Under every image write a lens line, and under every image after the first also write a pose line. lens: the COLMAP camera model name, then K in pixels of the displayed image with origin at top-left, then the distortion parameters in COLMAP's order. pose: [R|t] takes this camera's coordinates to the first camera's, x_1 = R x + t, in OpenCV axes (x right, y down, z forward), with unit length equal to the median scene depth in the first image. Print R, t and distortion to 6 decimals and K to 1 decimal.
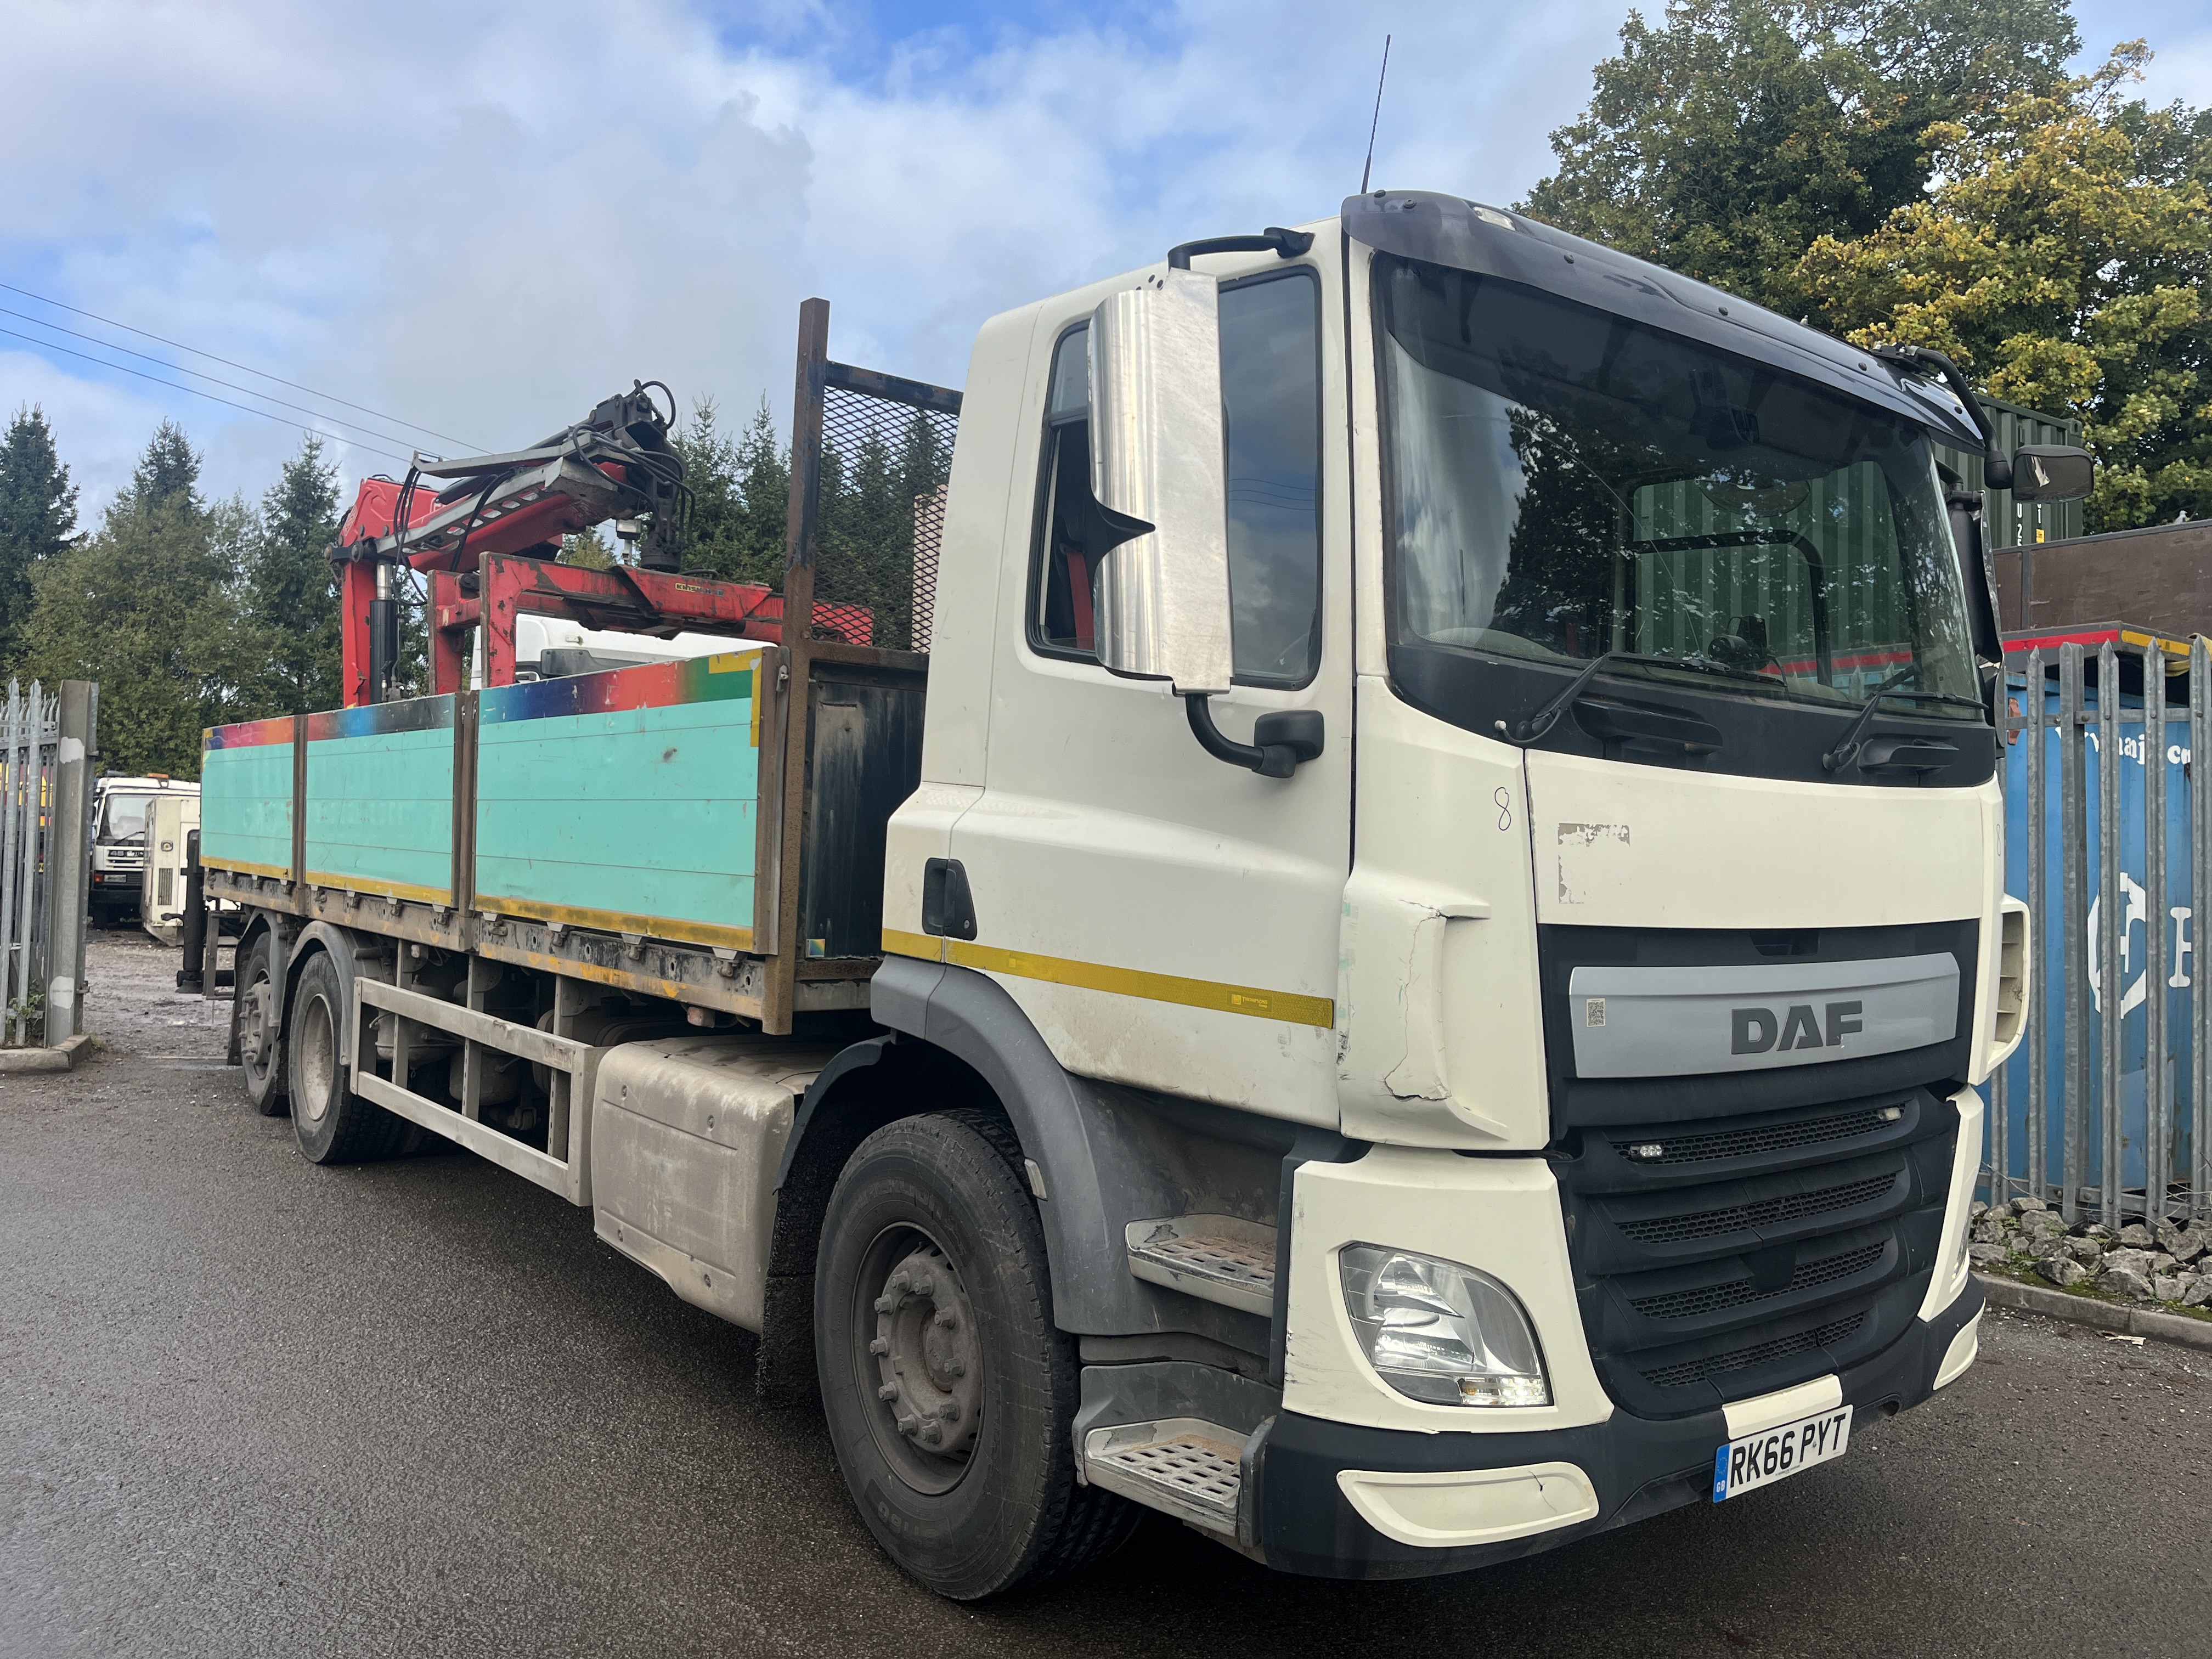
lens RADIAL K [[1689.3, 0, 1094.1], [0, 1689.3, 812.7], [0, 0, 1]] dist [0.044193, -0.058955]
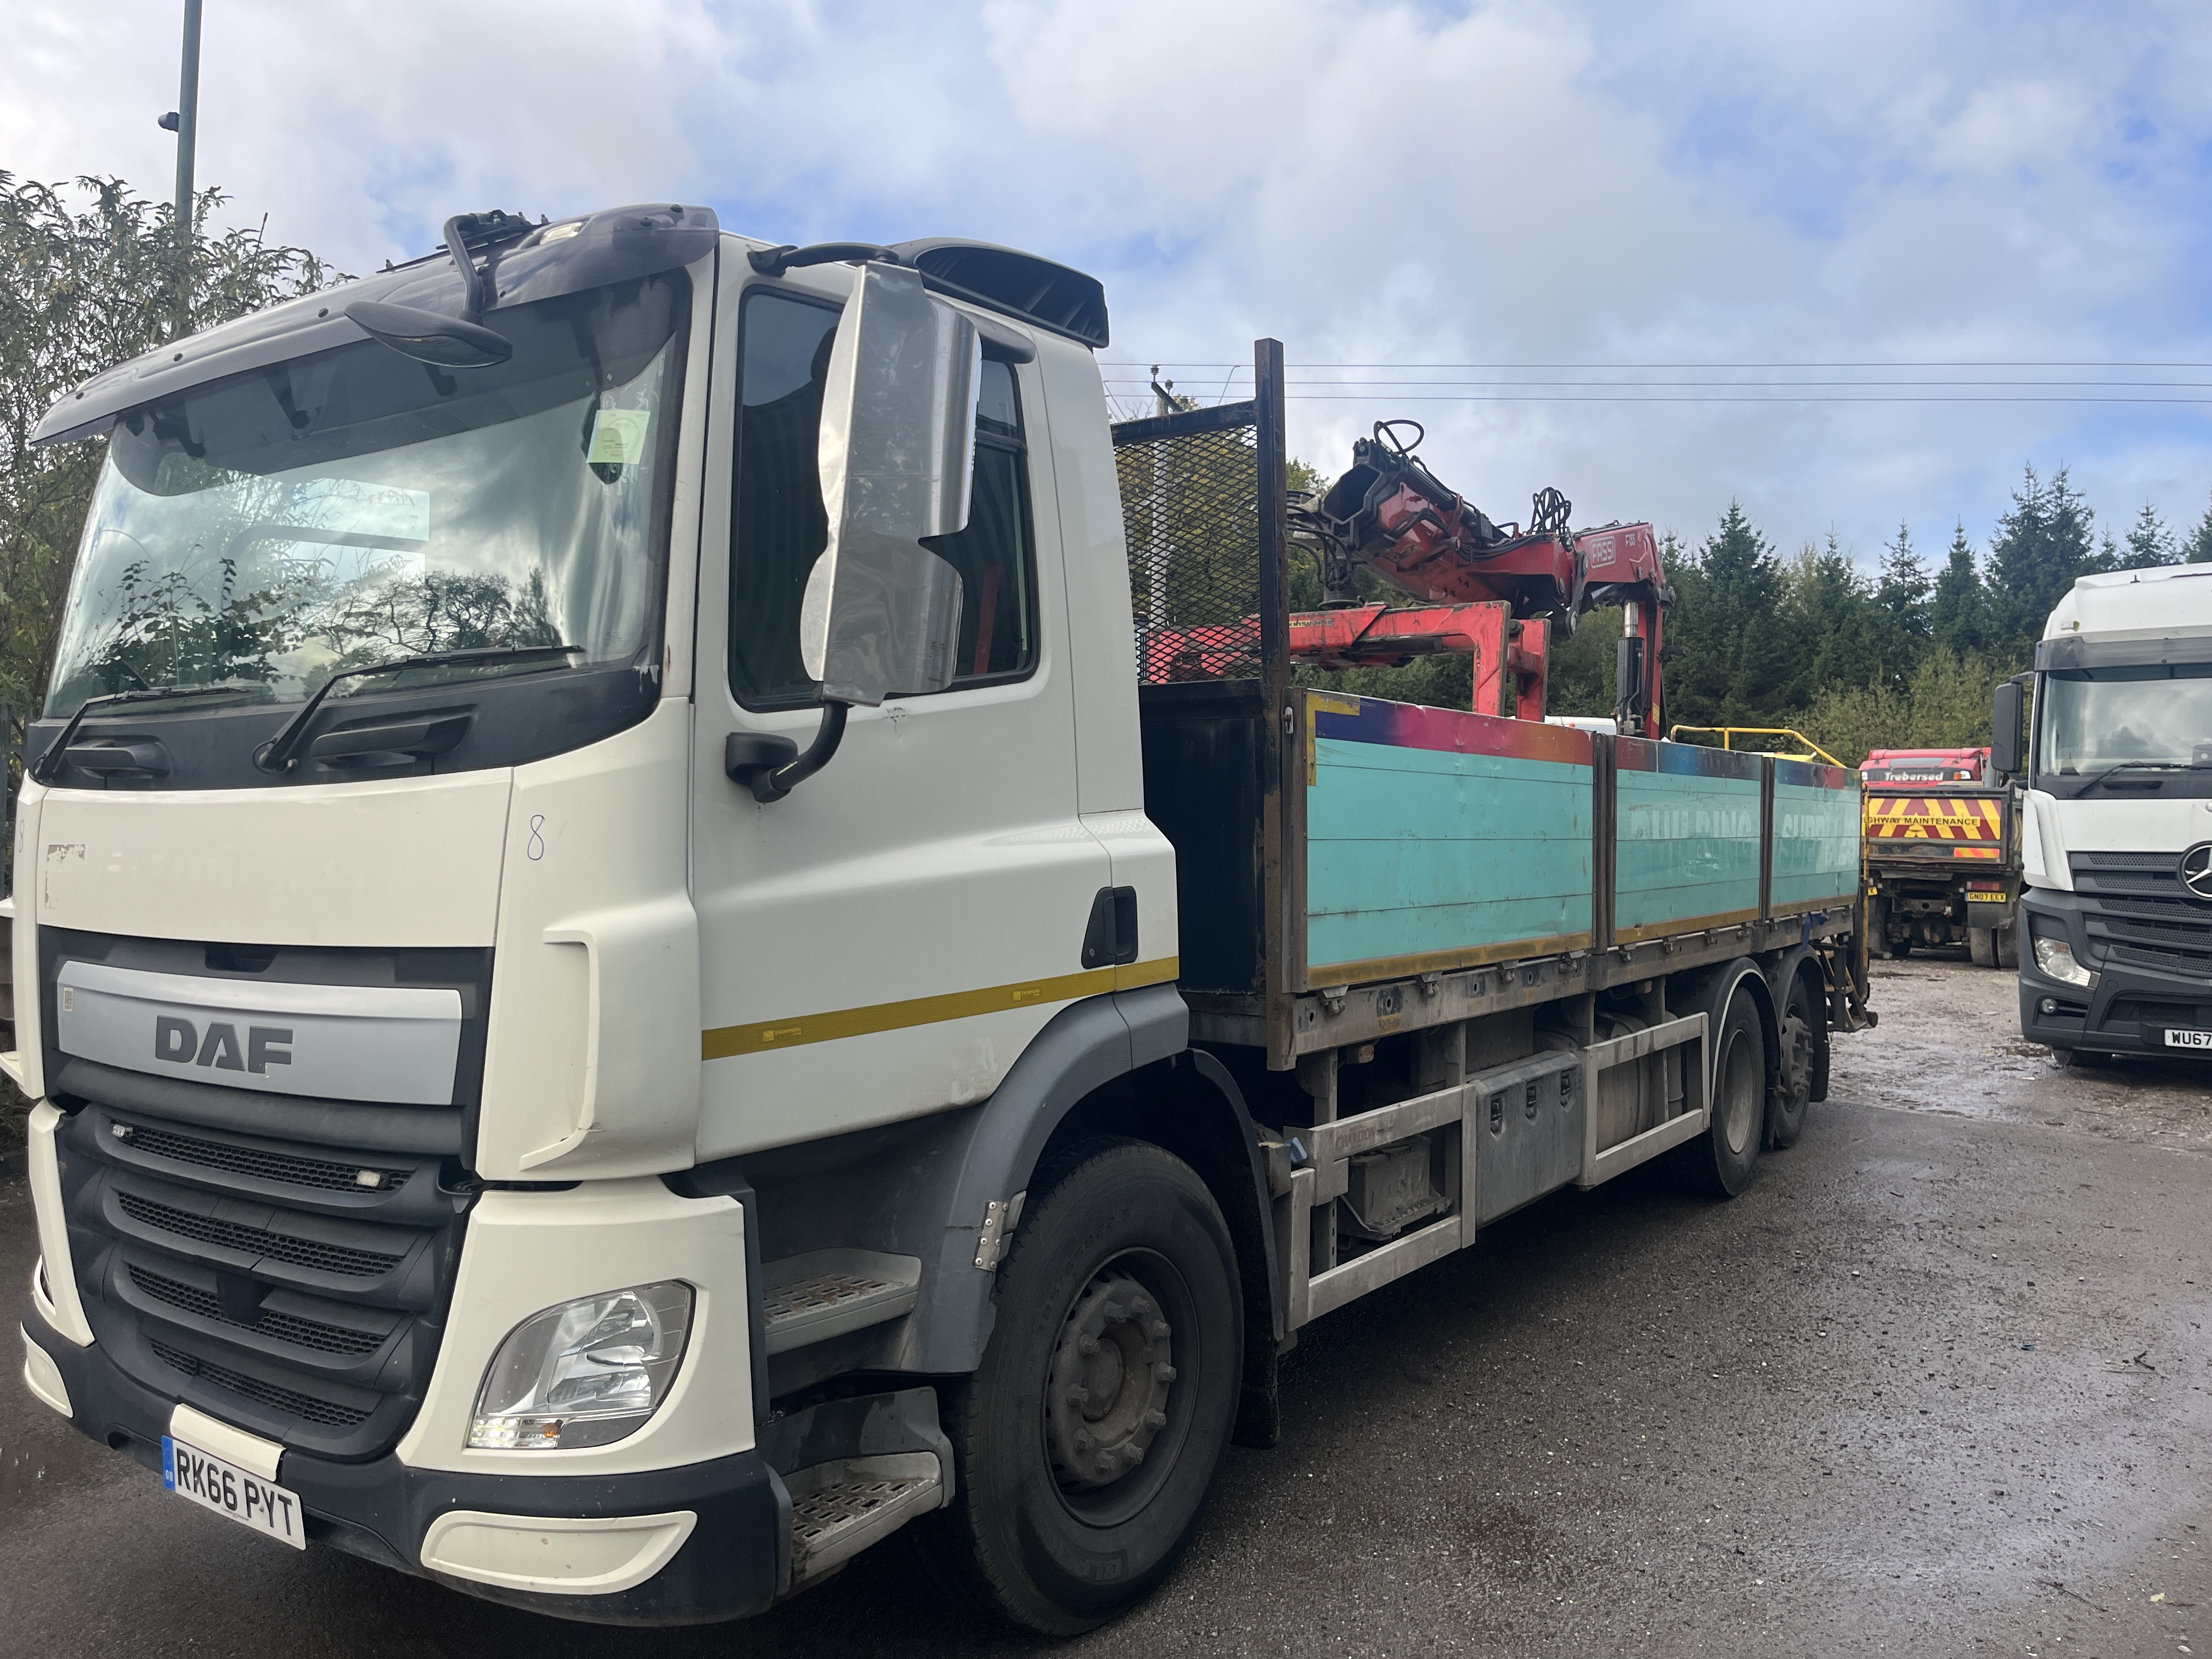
lens RADIAL K [[1689.3, 0, 1094.1], [0, 1689.3, 812.7], [0, 0, 1]] dist [0.044193, -0.058955]
pose [[0.285942, -0.051229, -0.956877, 1.447008], [0.022692, 0.998652, -0.046685, 0.049998], [0.957978, -0.008365, 0.286719, 1.169626]]
